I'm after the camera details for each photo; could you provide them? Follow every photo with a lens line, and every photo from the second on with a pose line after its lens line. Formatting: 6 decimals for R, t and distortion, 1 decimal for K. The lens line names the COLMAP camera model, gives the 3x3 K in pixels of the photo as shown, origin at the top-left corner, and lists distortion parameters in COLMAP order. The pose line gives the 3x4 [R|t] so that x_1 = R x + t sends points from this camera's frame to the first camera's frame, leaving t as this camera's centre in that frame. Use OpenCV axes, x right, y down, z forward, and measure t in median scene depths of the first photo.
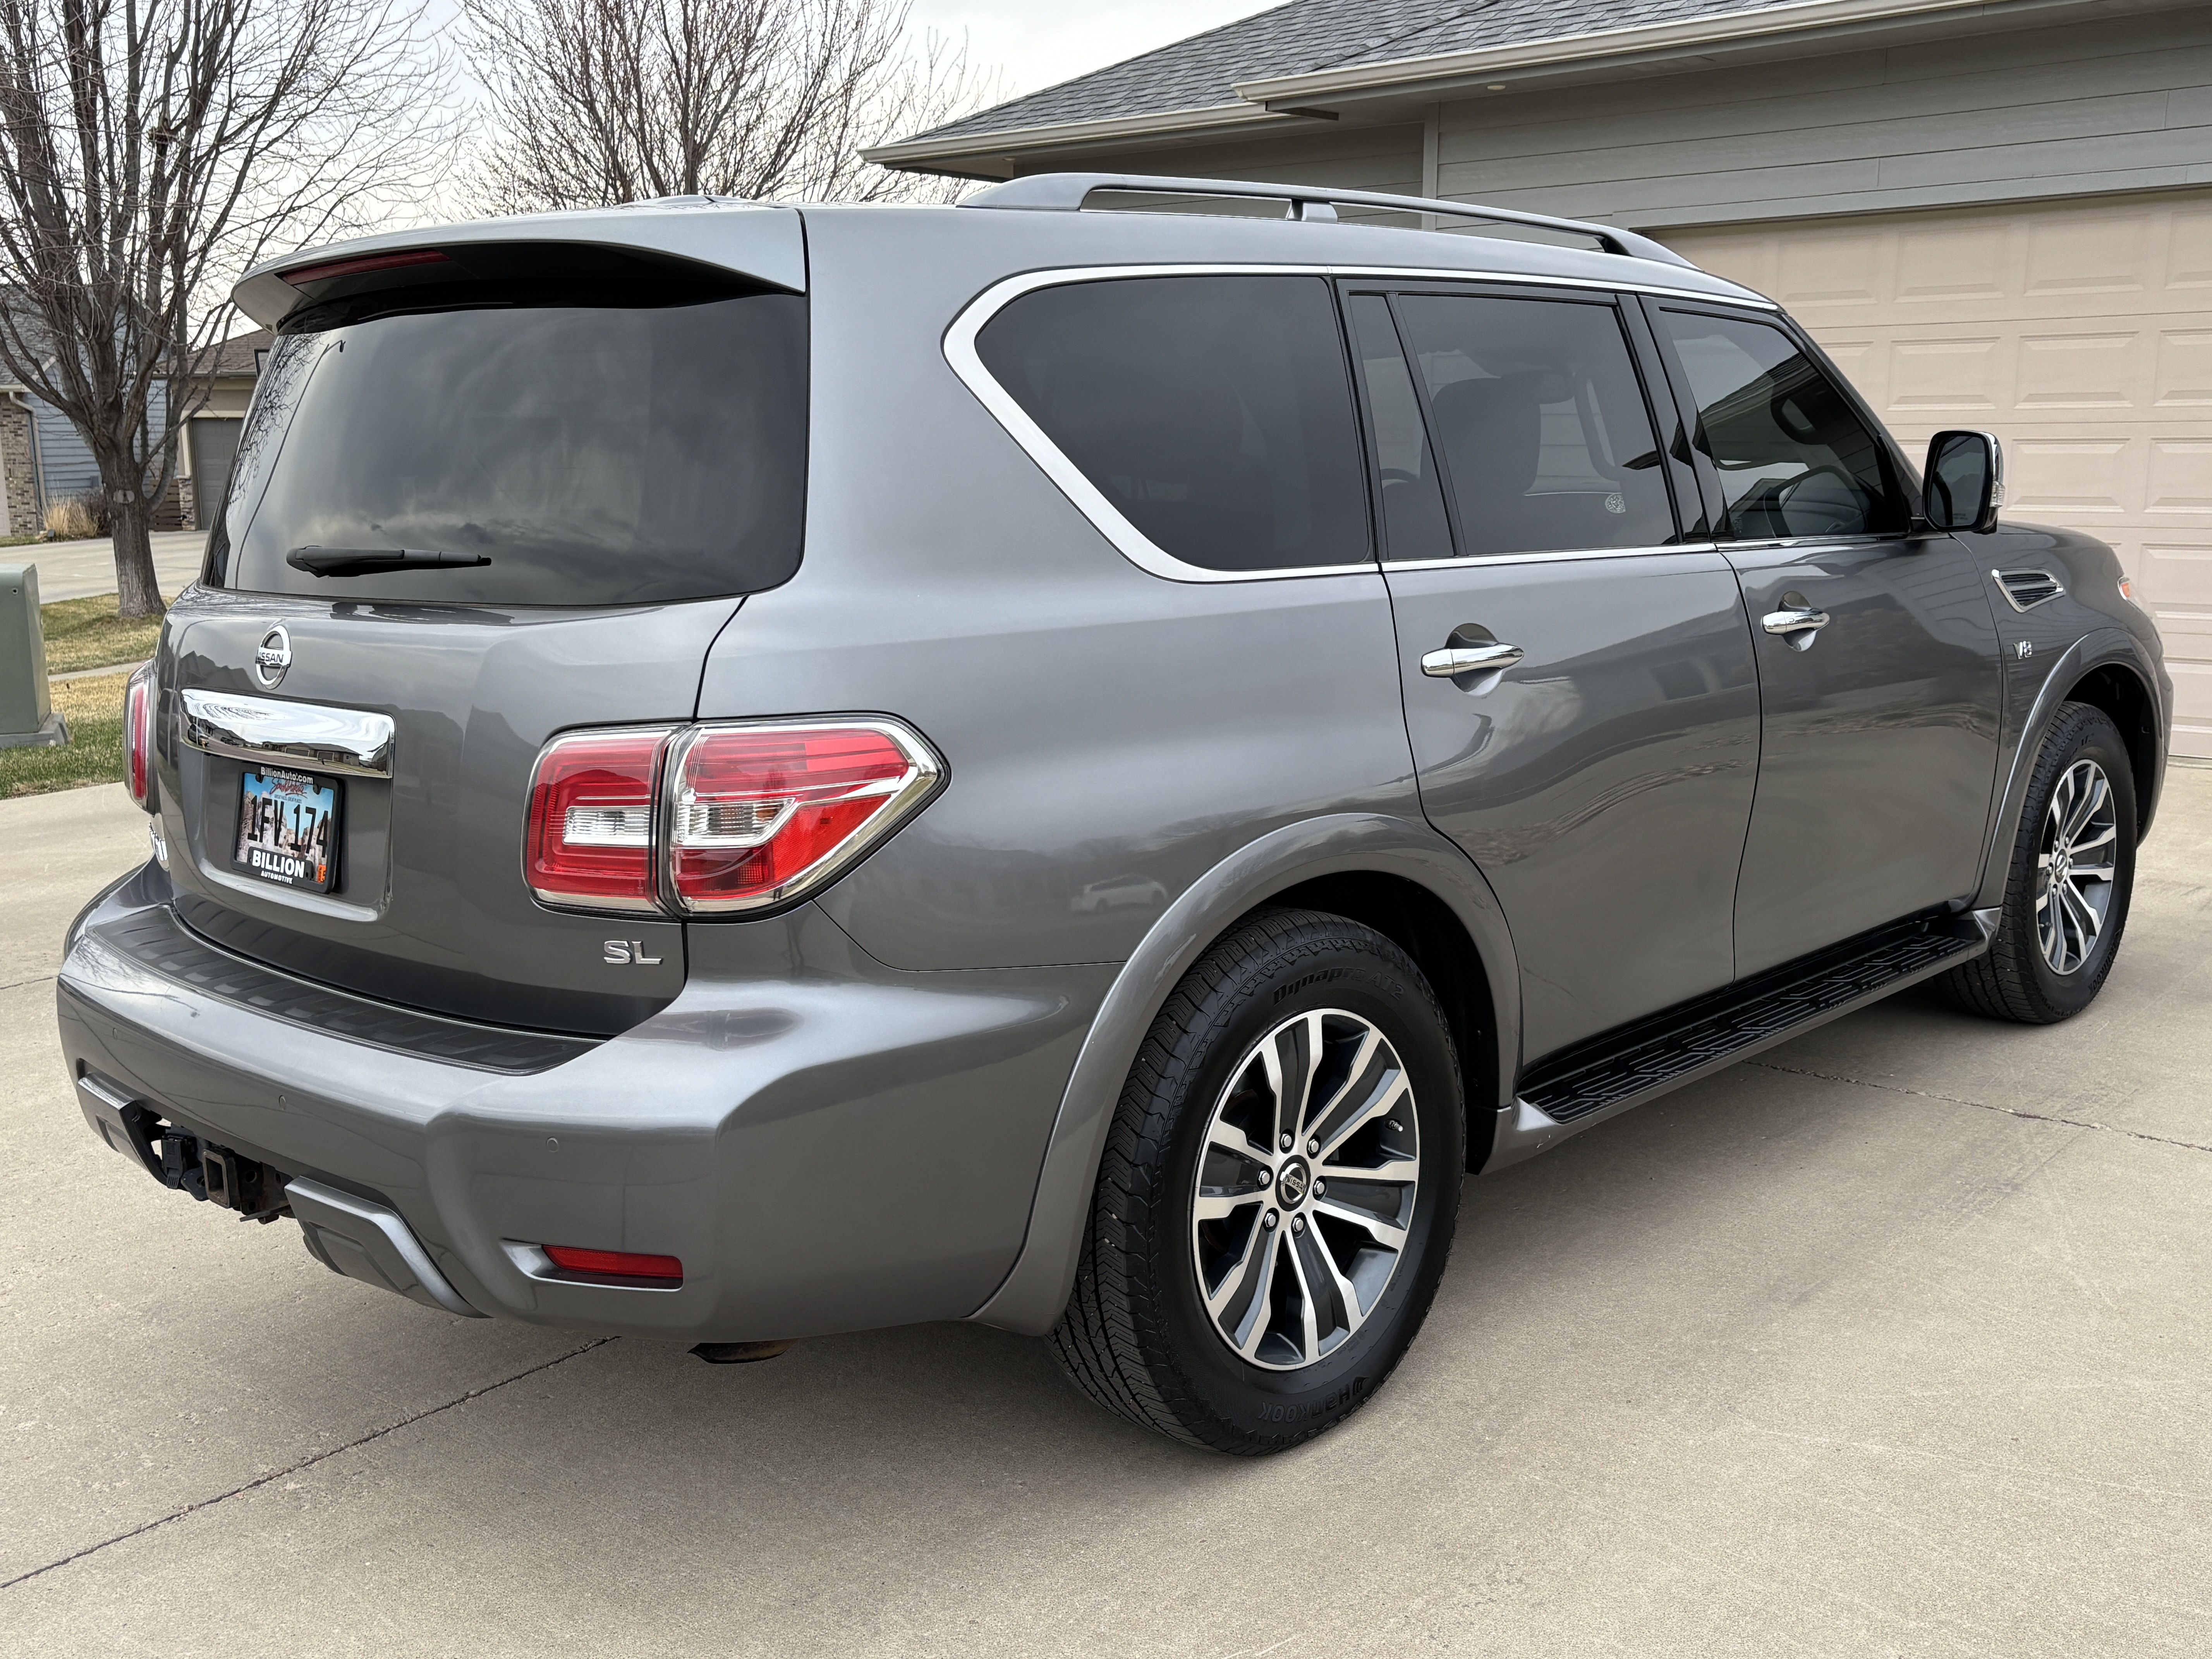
lens RADIAL K [[2141.1, 0, 1106.0], [0, 2141.1, 829.5], [0, 0, 1]] dist [0.110618, -0.359691]
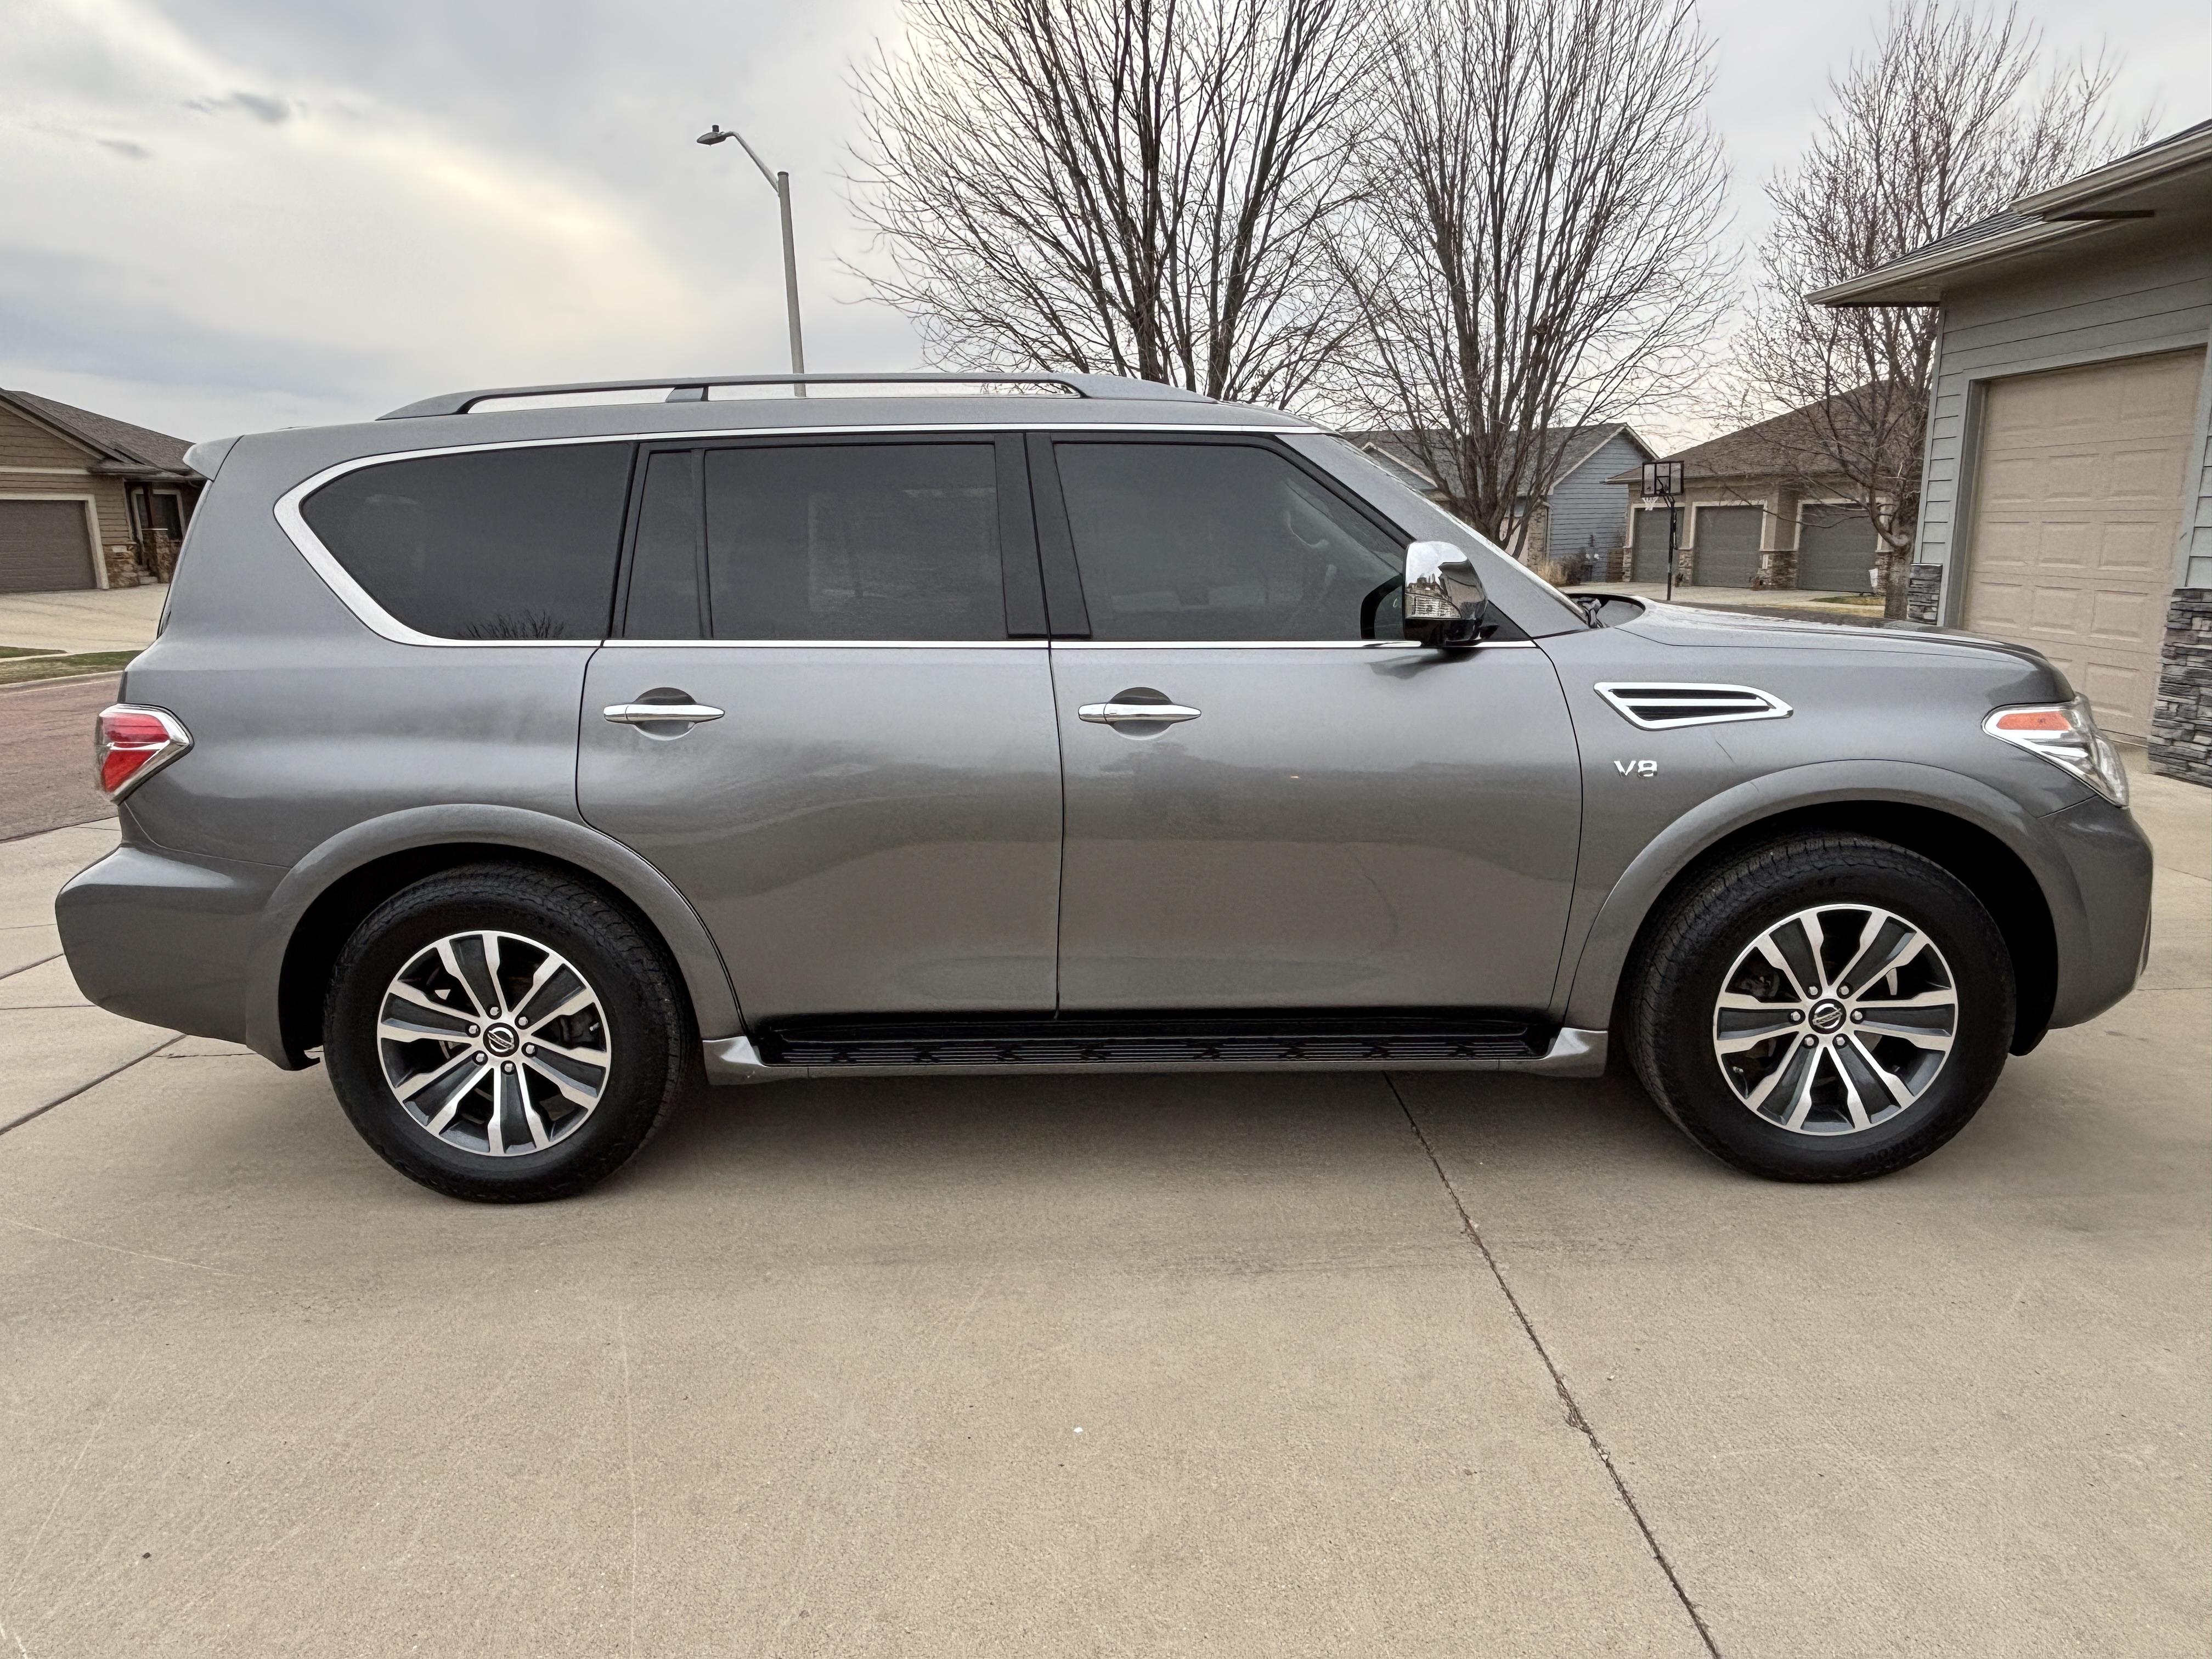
lens RADIAL K [[1415.3, 0, 1106.0], [0, 1415.3, 829.5], [0, 0, 1]] dist [0.003763, -0.001591]
pose [[0.672705, 0.145923, -0.725379, 1.048358], [-0.120511, 0.988877, 0.087170, -0.120463], [0.730031, 0.028776, 0.682808, 0.591880]]
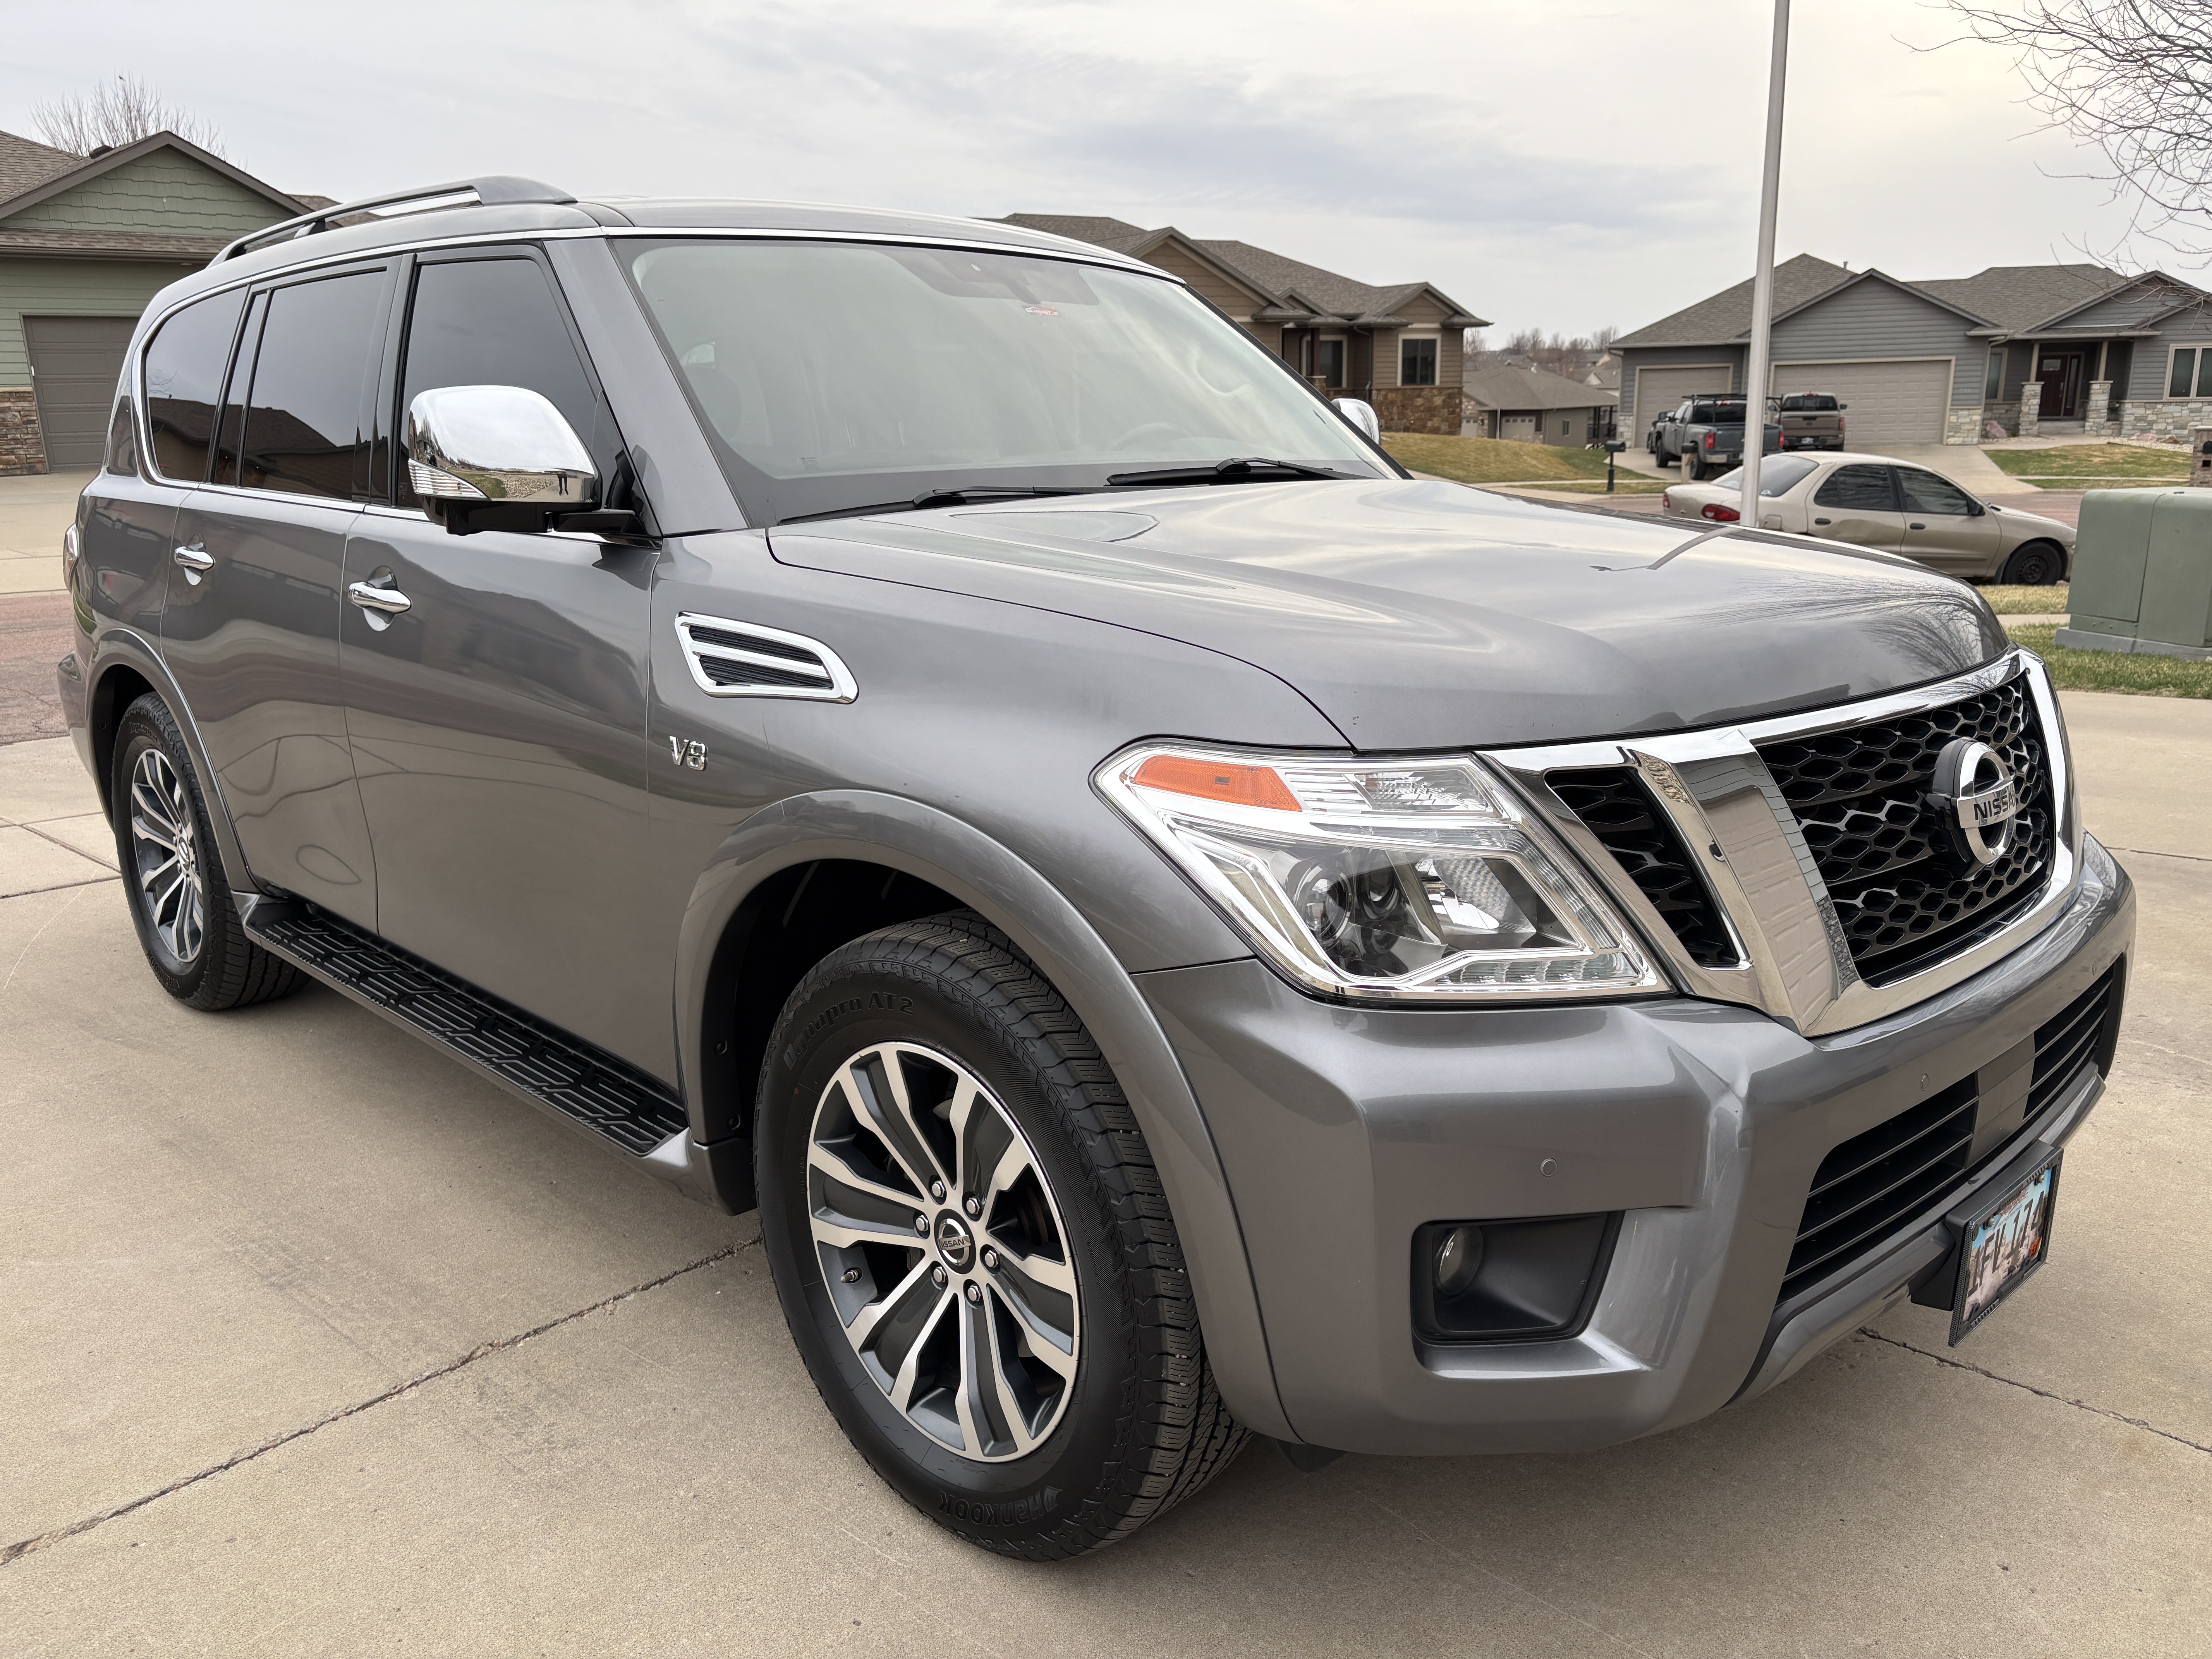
lens RADIAL K [[1695.2, 0, 1106.0], [0, 1695.2, 829.5], [0, 0, 1]] dist [0.071645, -0.090861]
pose [[-0.029886, 0.249000, -0.968042, 1.287396], [-0.168990, 0.953275, 0.250418, -0.291916], [0.985164, 0.171074, 0.013589, 1.610143]]
